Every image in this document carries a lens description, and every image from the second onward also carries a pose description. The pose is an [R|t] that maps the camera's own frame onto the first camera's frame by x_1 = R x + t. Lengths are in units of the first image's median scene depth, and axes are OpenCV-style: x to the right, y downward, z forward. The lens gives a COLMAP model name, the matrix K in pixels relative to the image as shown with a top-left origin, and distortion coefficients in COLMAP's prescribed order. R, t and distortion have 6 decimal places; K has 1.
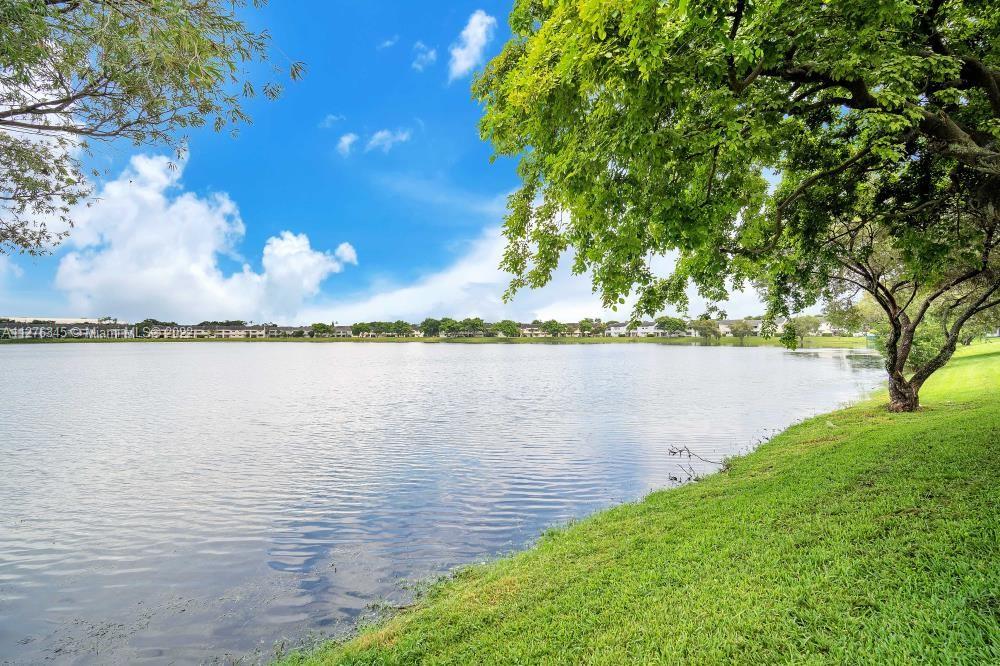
lens RADIAL K [[416.9, 0, 500.0], [0, 416.9, 333.0], [0, 0, 1]] dist [-0.002824, 0.000212]
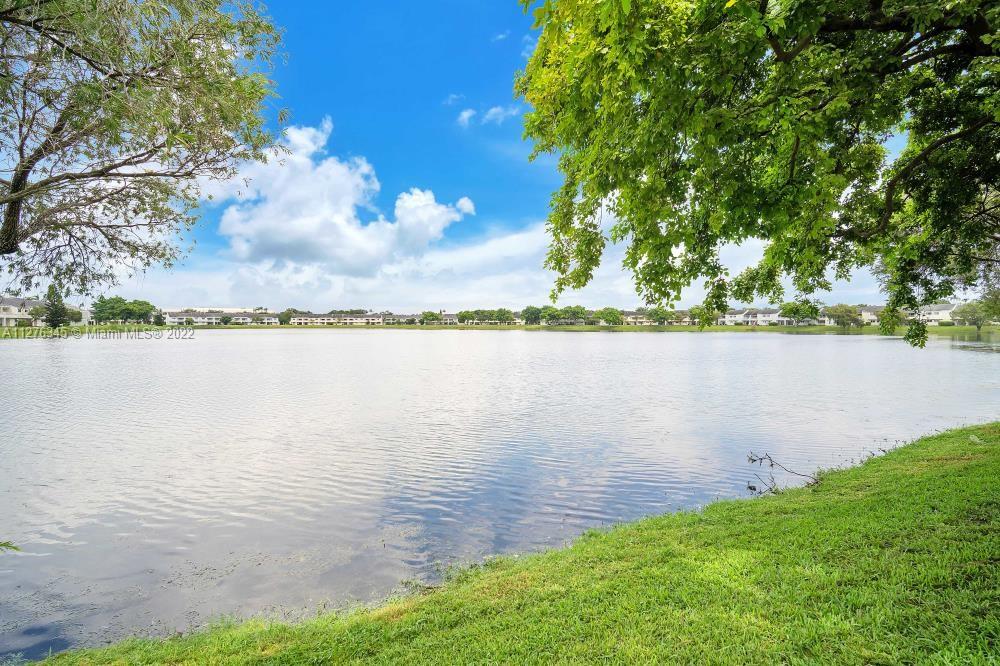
lens RADIAL K [[419.2, 0, 515.9], [0, 419.2, 333.4], [0, 0, 1]] dist [-0.000174, -0.000137]
pose [[0.975353, 0.008037, -0.220503, 0.099025], [-0.000451, 0.999407, 0.034430, -0.019645], [0.220649, -0.033482, 0.974778, 0.000608]]
